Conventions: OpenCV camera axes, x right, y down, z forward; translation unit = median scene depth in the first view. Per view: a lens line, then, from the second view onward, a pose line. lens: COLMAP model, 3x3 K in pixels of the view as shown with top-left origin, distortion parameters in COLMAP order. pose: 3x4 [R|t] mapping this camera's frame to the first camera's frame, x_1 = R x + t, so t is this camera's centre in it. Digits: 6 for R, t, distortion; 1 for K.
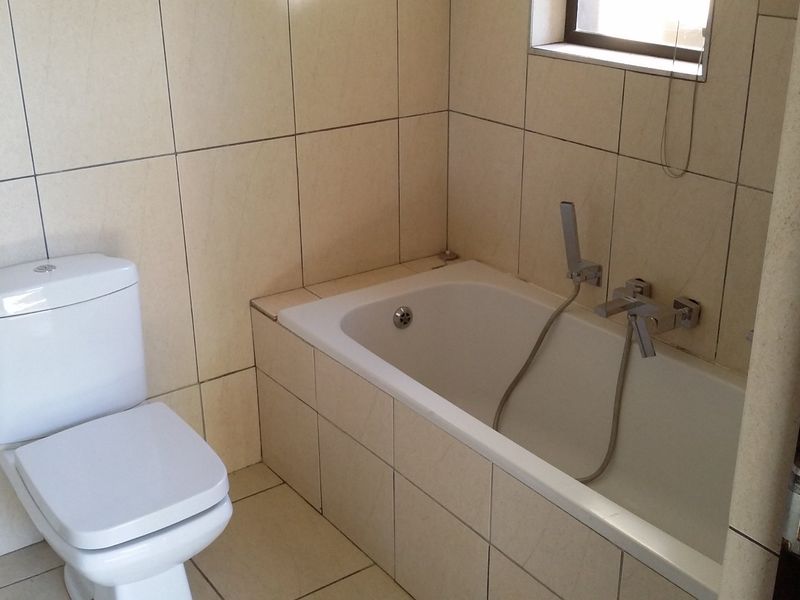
lens RADIAL K [[990.2, 0, 399.7], [0, 990.2, 299.7], [0, 0, 1]] dist [0.030182, 0.000000]
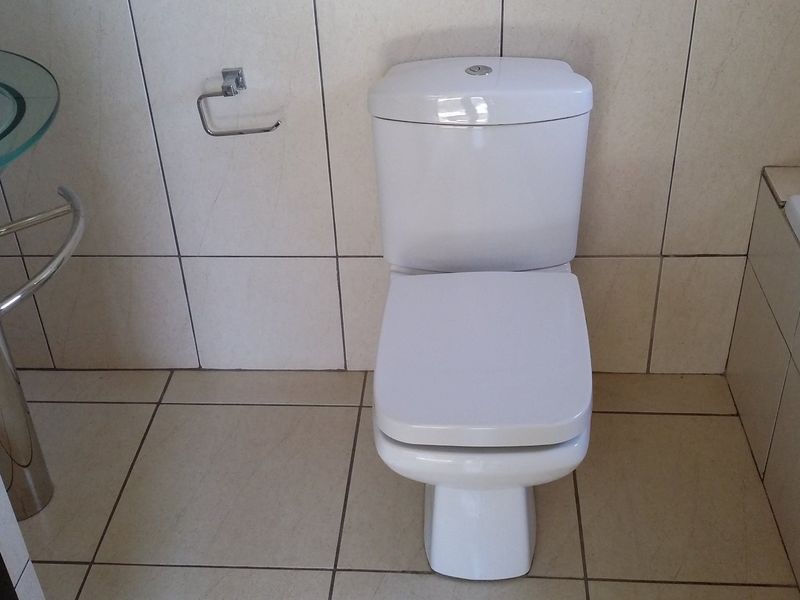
lens RADIAL K [[990.2, 0, 401.2], [0, 990.2, 302.0], [0, 0, 1]] dist [0.030182, 0.000000]
pose [[0.774600, 0.335468, -0.536149, 0.071529], [-0.208797, 0.935845, 0.283898, -0.065088], [0.596991, -0.107960, 0.794950, 0.307088]]
